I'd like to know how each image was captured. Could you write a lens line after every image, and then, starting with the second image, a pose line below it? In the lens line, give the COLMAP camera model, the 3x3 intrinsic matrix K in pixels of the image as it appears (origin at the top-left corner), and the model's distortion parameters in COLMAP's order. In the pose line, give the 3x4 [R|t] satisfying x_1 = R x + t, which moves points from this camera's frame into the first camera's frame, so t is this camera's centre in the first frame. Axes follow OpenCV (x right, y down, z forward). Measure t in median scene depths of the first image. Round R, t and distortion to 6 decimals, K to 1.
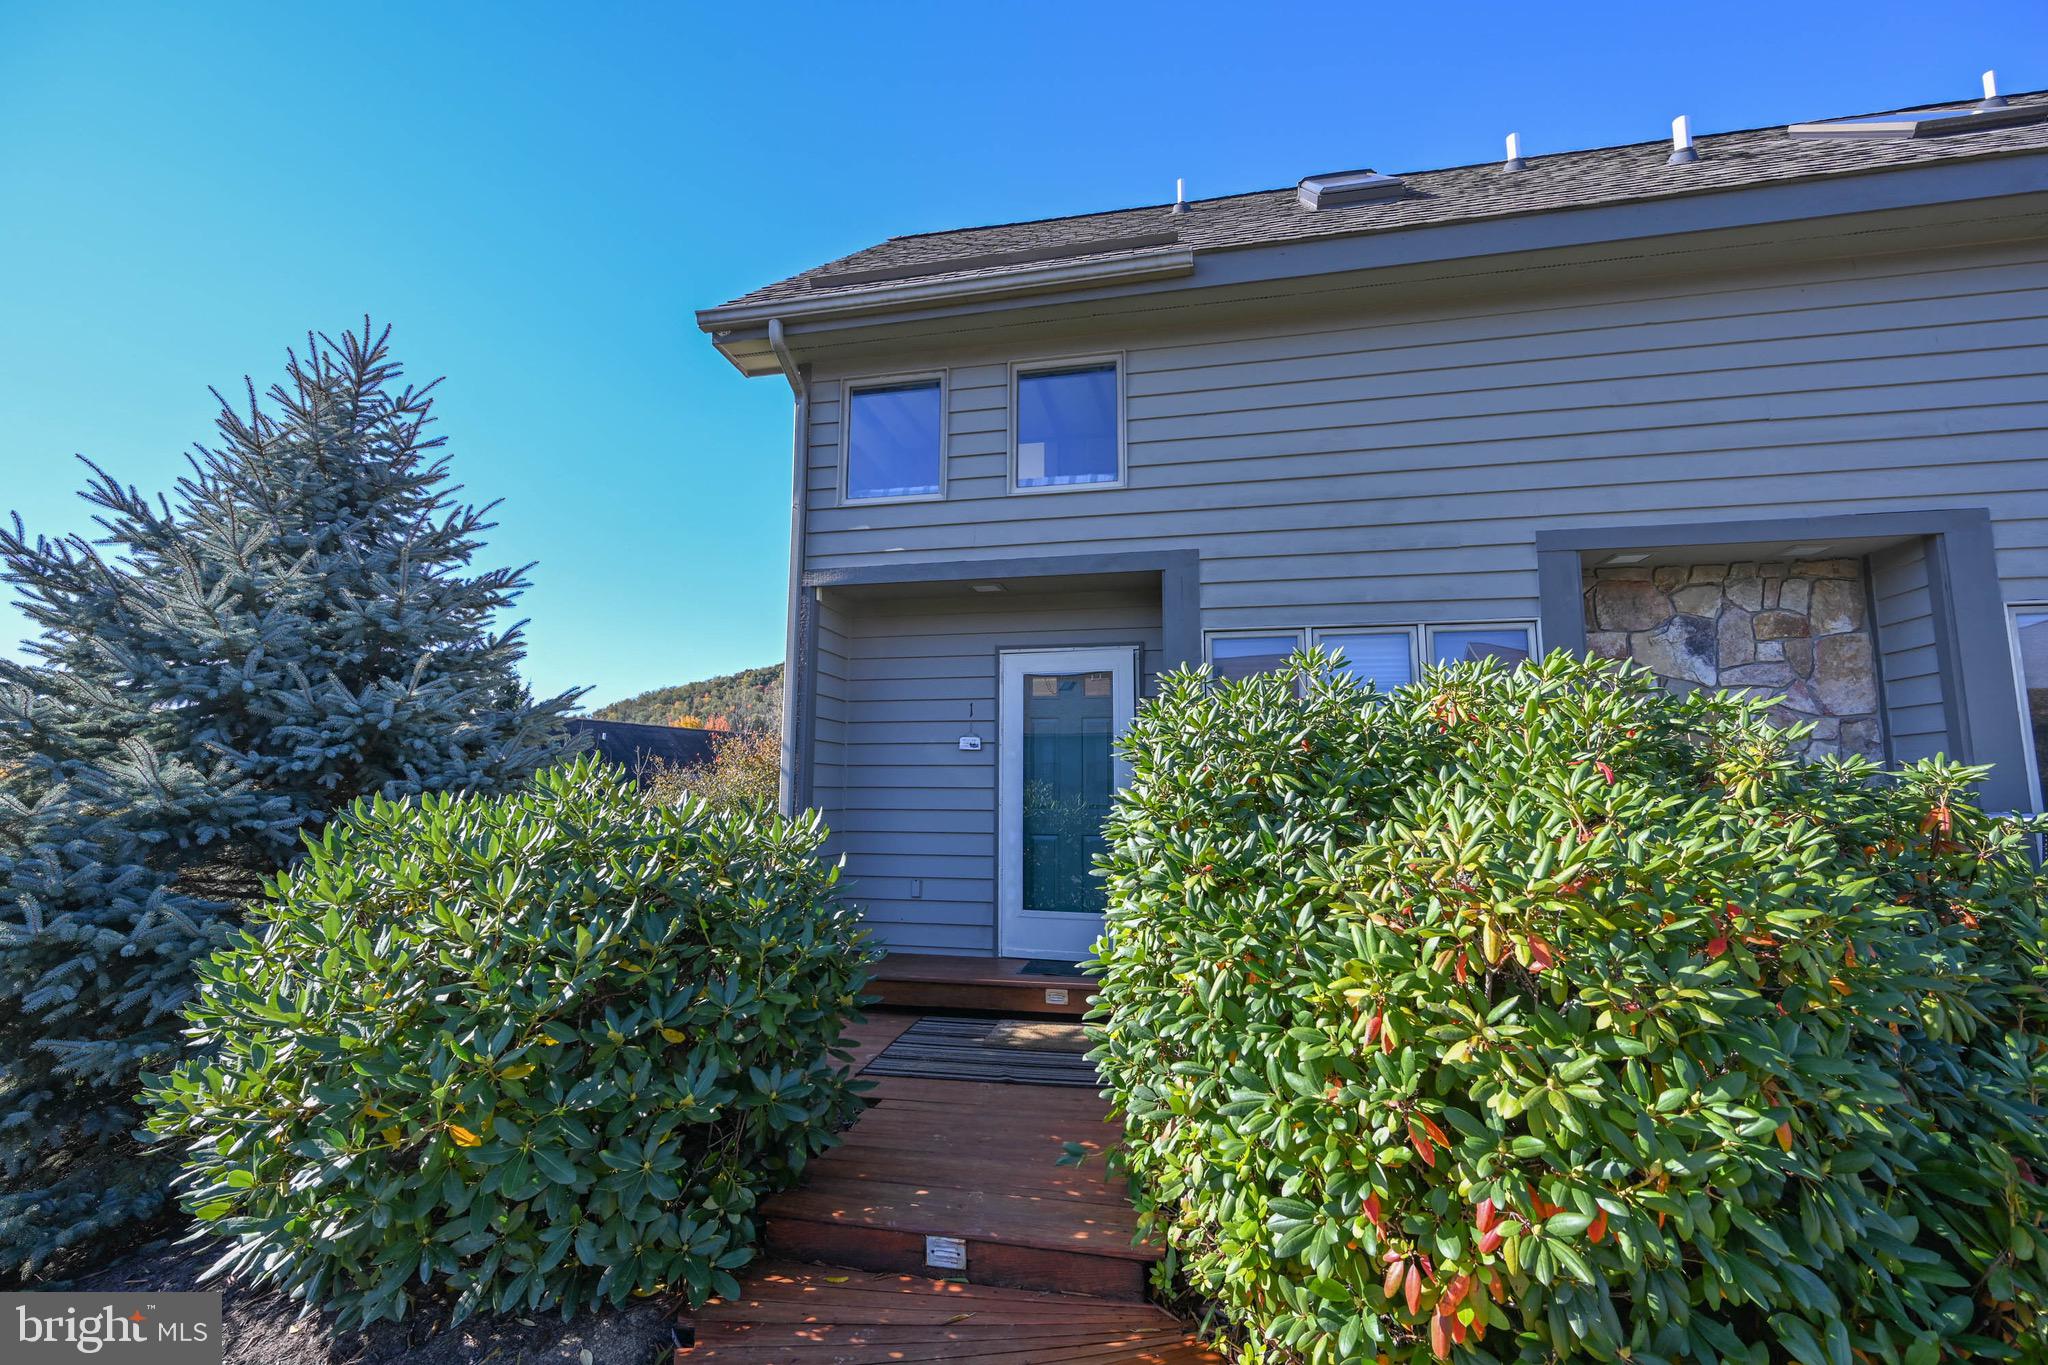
lens RADIAL K [[802.8, 0, 1036.4], [0, 802.8, 707.7], [0, 0, 1]] dist [-0.002759, 0.000484]
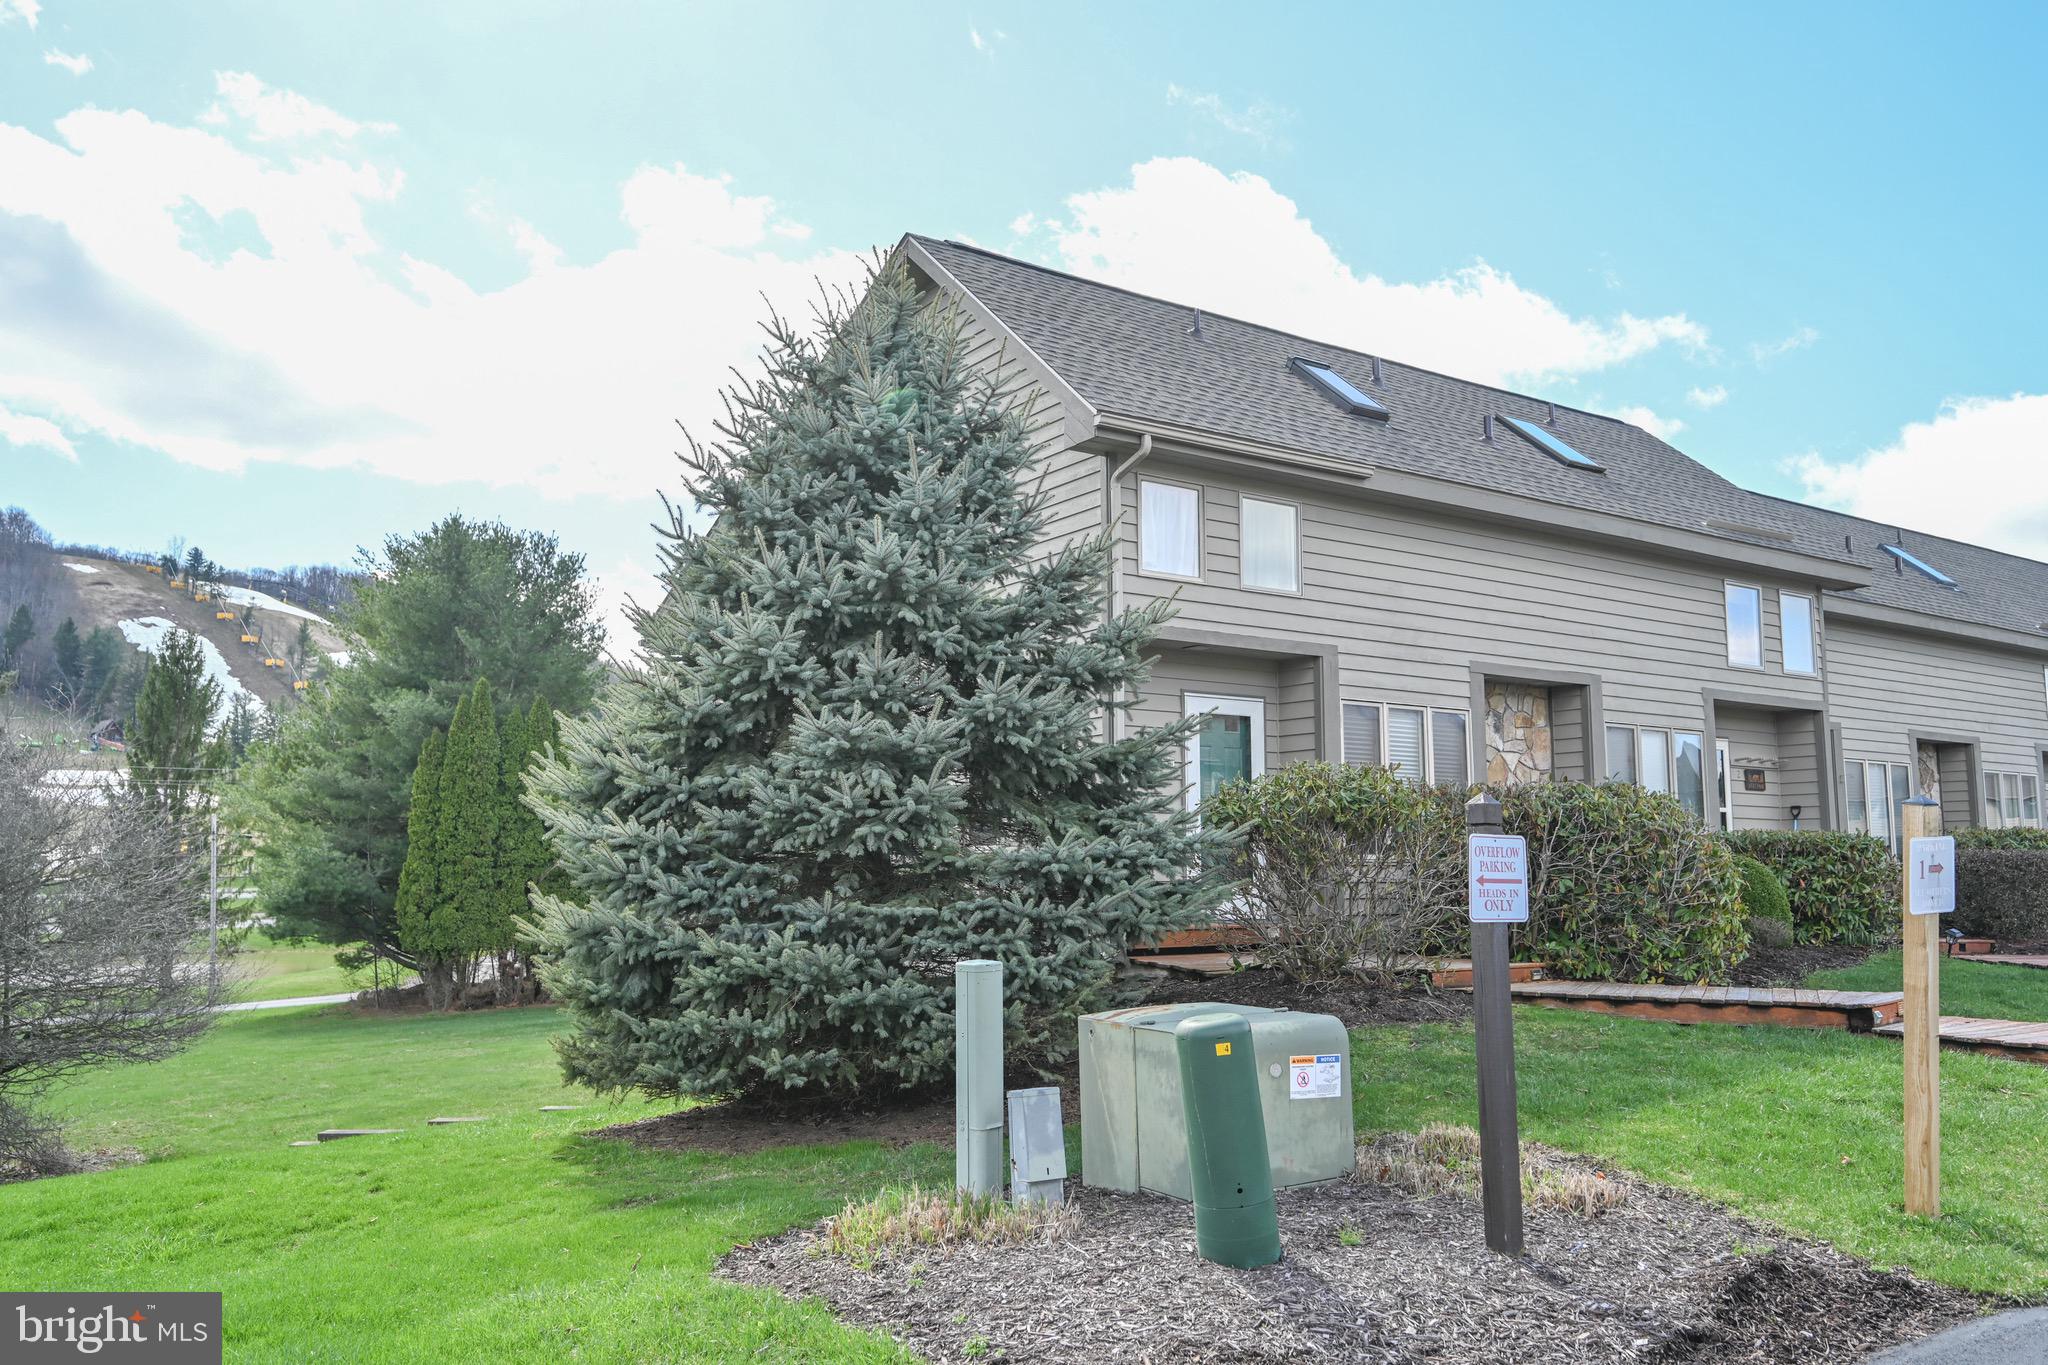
lens RADIAL K [[1538.5, 0, 1036.2], [0, 1538.5, 691.9], [0, 0, 1]] dist [-0.010122, -0.000534]
pose [[0.700552, 0.079421, 0.709168, -2.372181], [-0.066366, 0.996731, -0.046065, 0.069966], [-0.710509, -0.014794, 0.703533, -0.698764]]
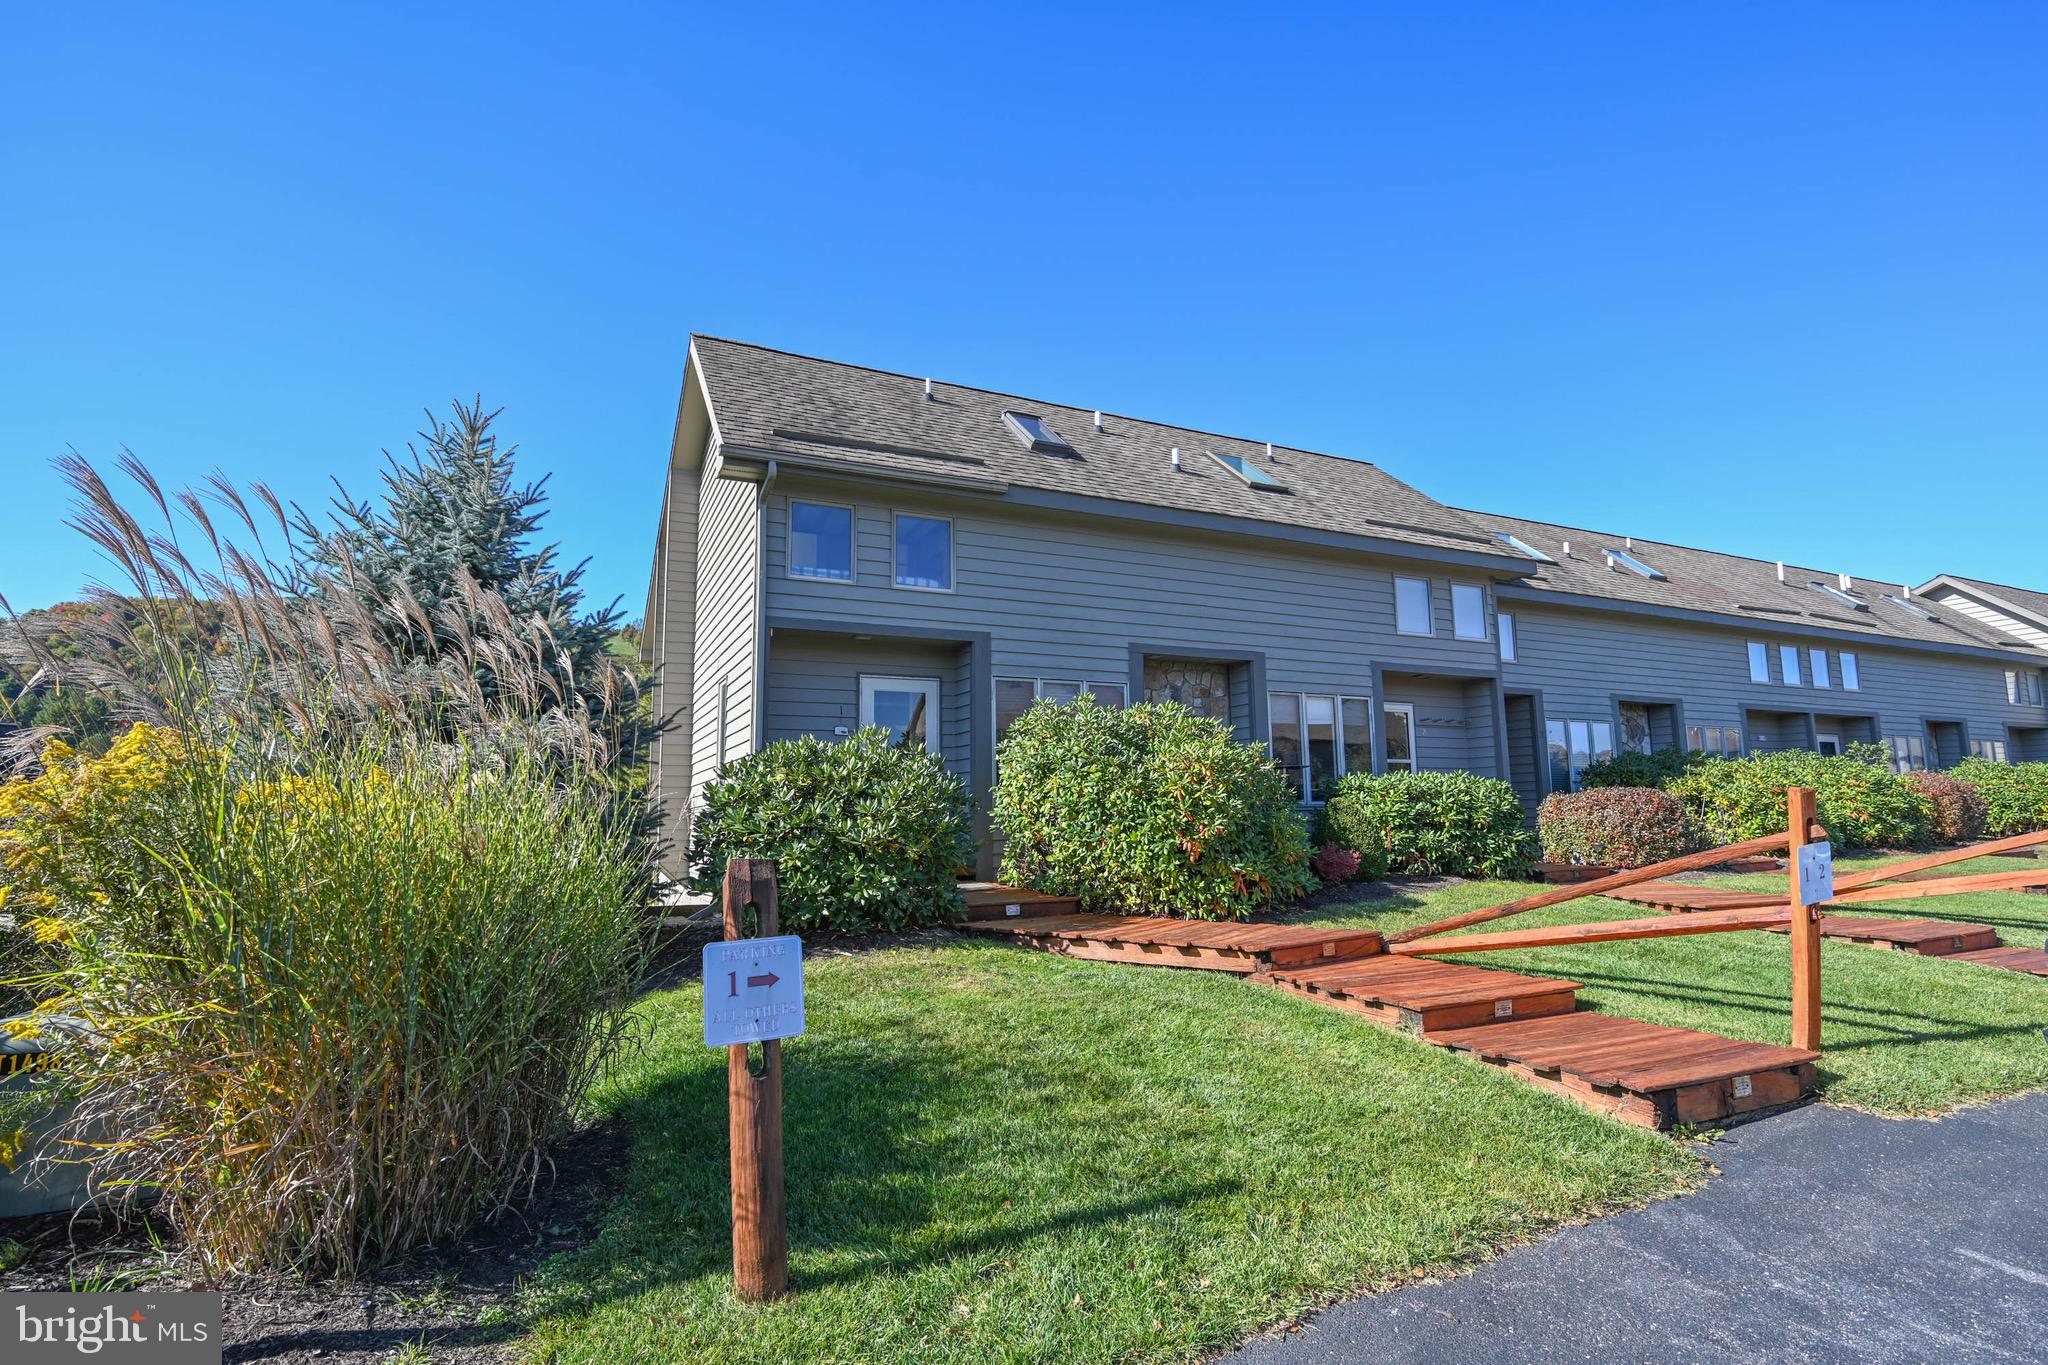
lens RADIAL K [[976.1, 0, 1019.4], [0, 976.1, 690.0], [0, 0, 1]] dist [-0.004479, 0.000158]
pose [[0.797034, 0.061647, 0.600780, -1.153691], [-0.041506, 0.998016, -0.047344, 0.046327], [-0.602507, 0.012799, 0.798011, -0.906616]]
